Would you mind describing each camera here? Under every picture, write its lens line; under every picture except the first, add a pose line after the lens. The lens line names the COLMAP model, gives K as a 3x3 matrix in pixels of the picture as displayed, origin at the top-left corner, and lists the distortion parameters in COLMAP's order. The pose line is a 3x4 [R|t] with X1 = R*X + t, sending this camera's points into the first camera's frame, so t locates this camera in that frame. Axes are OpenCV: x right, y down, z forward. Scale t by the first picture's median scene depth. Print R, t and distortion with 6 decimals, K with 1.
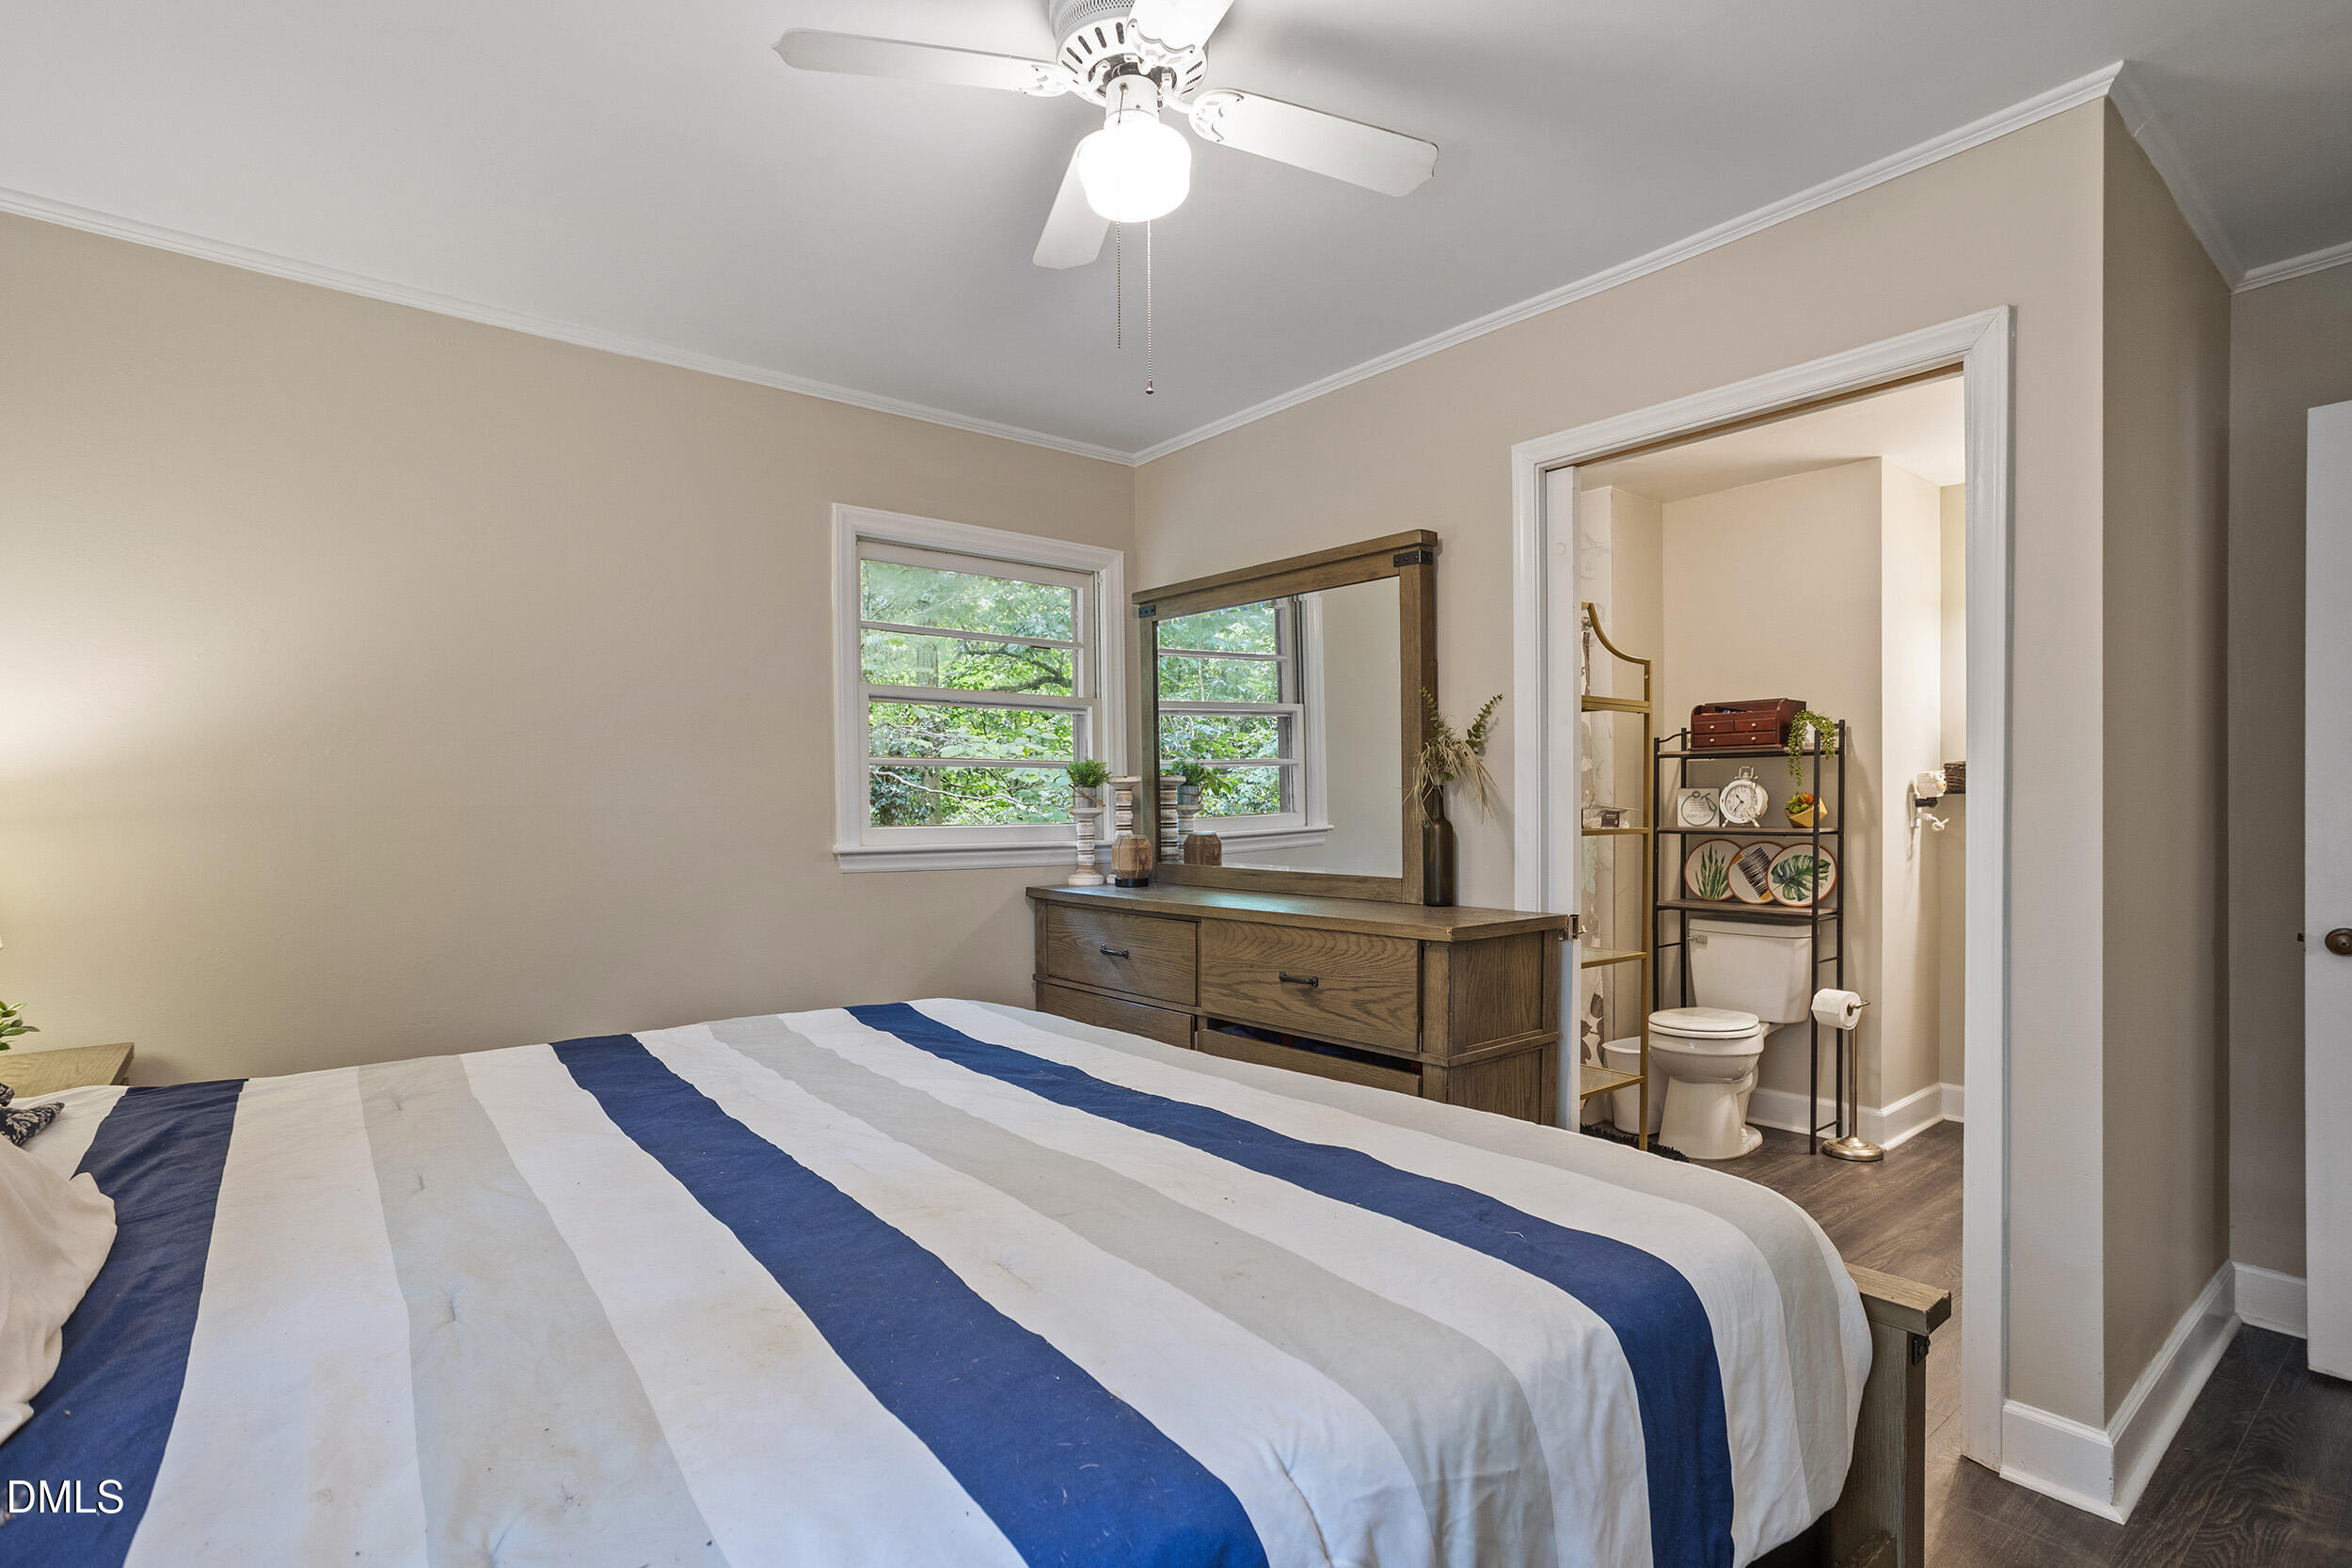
lens RADIAL K [[1150.6, 0, 1178.8], [0, 1150.6, 824.3], [0, 0, 1]] dist [-0.047389, 0.024709]
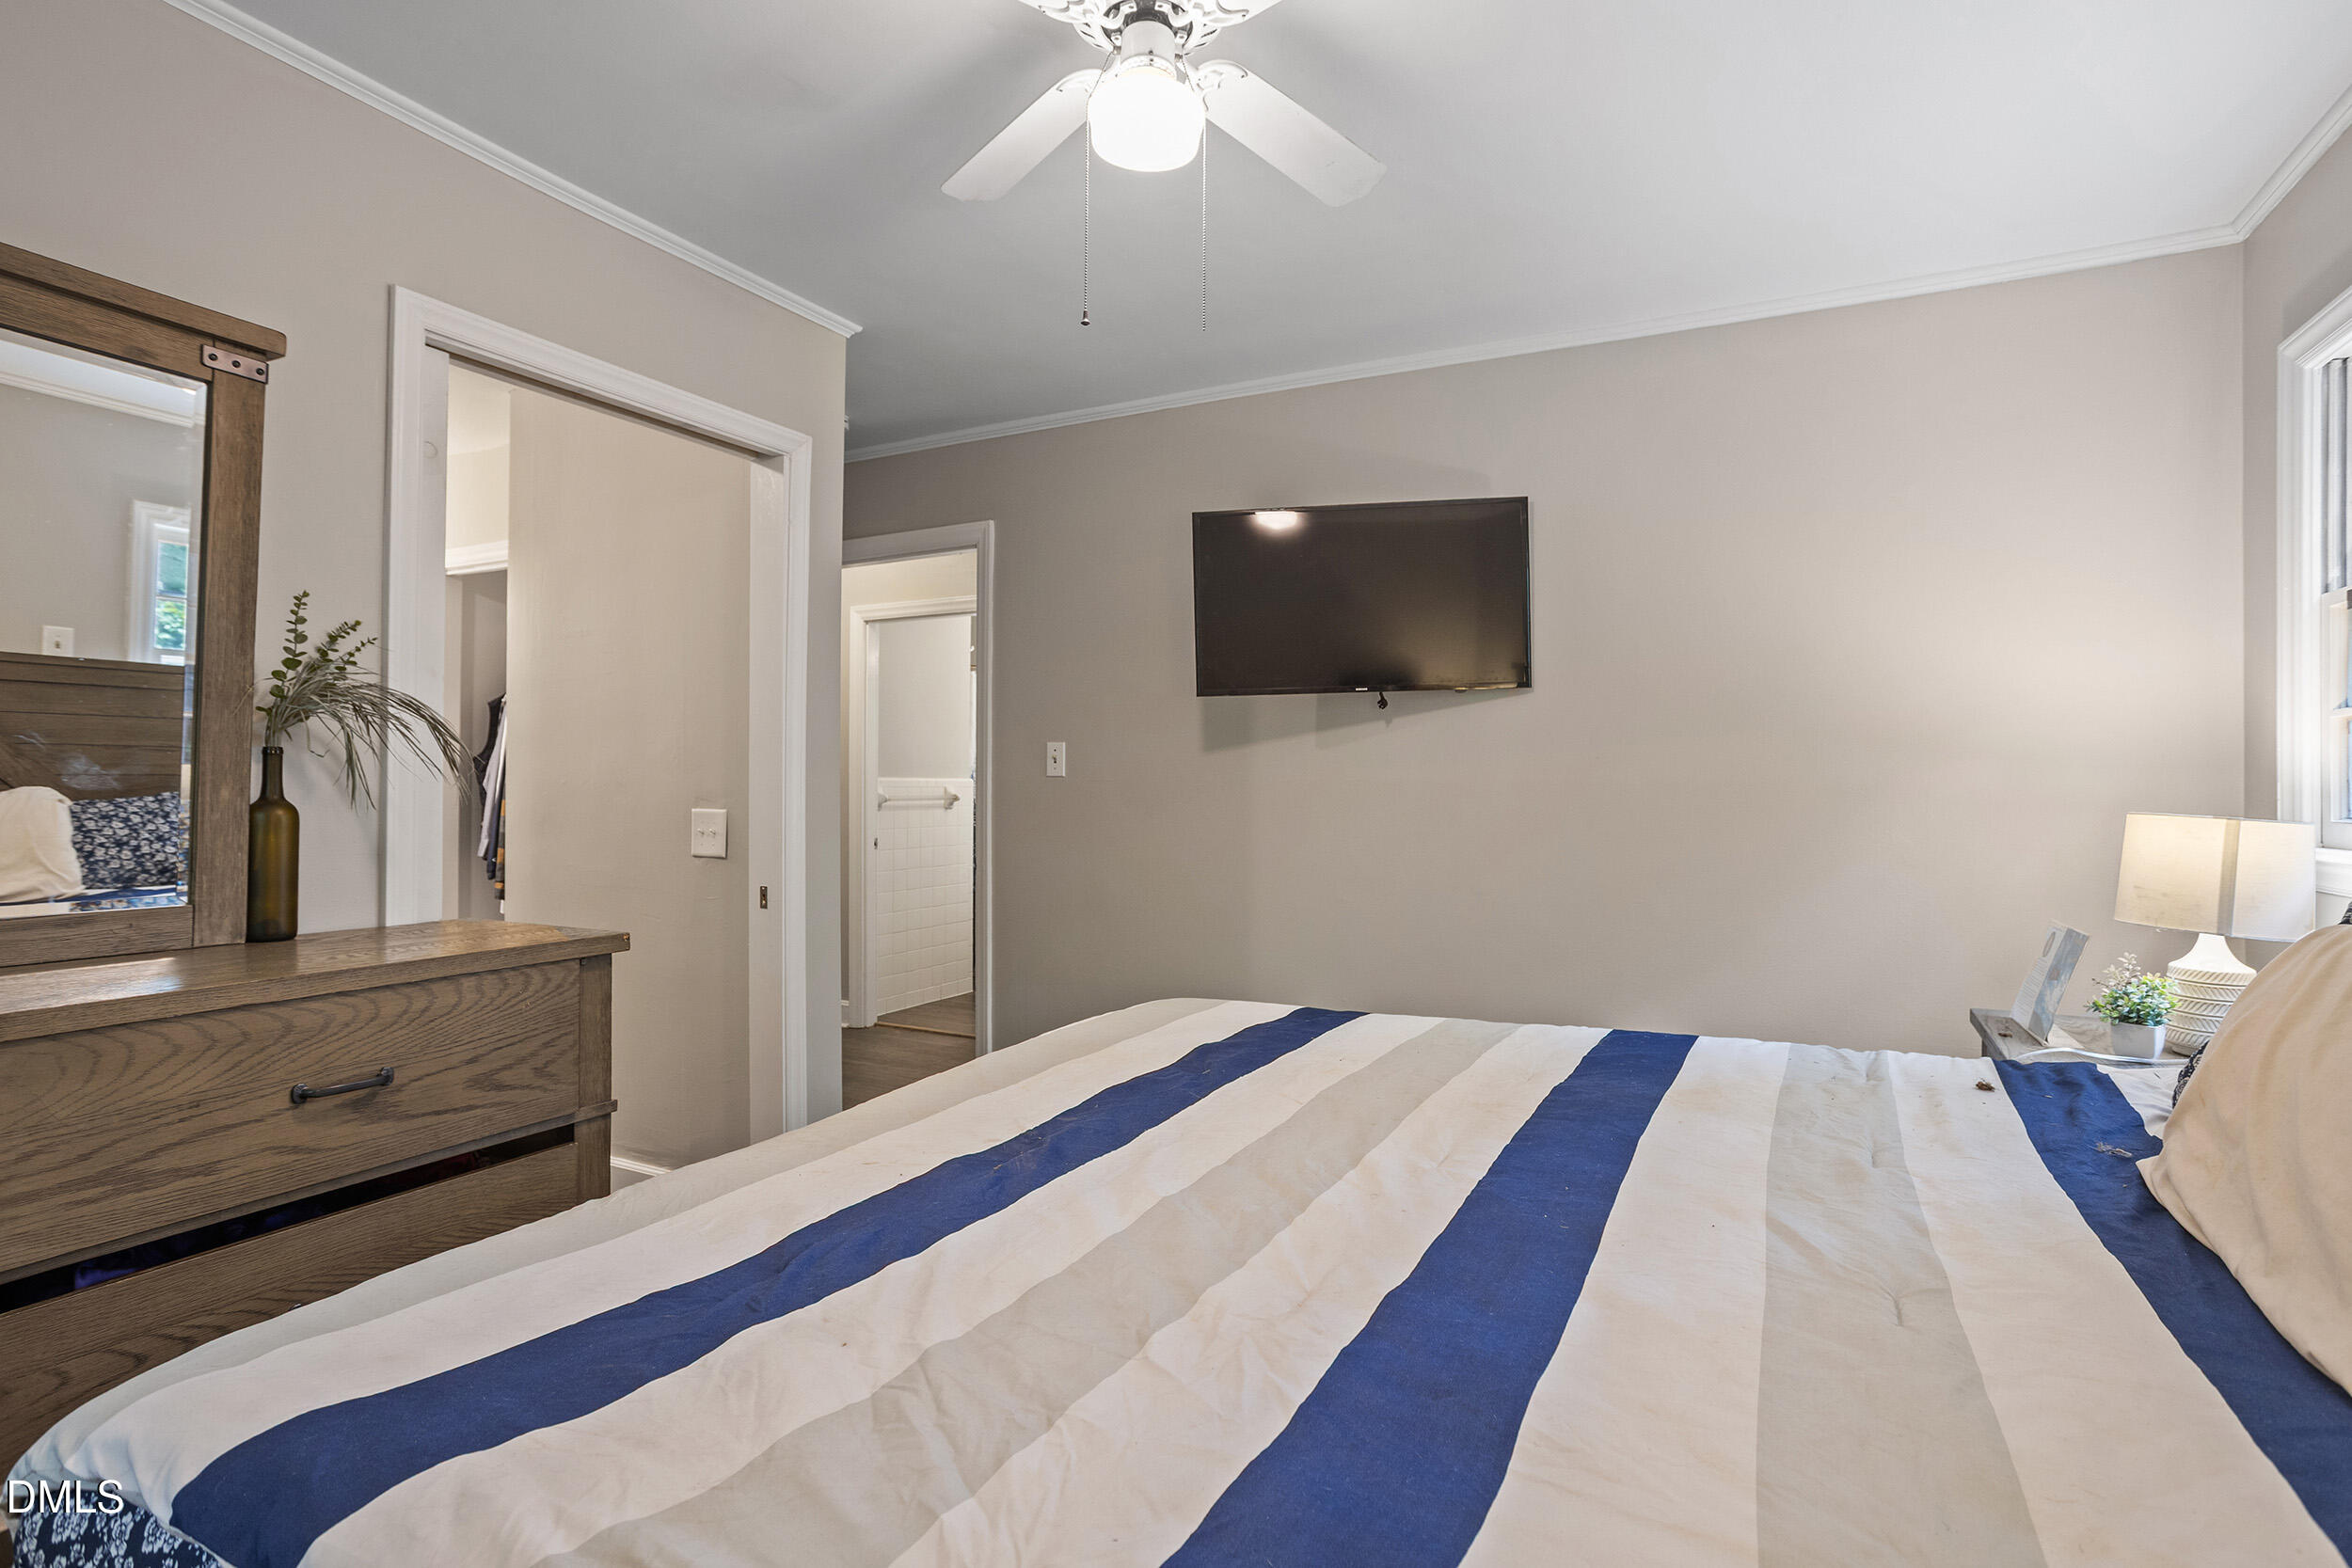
lens RADIAL K [[1152.9, 0, 1183.6], [0, 1152.9, 773.7], [0, 0, 1]] dist [-0.046151, 0.024914]
pose [[-0.414871, 0.013121, 0.909785, -0.589349], [0.009092, 0.999906, -0.010274, -0.008749], [-0.909835, 0.004010, -0.414952, 0.879376]]
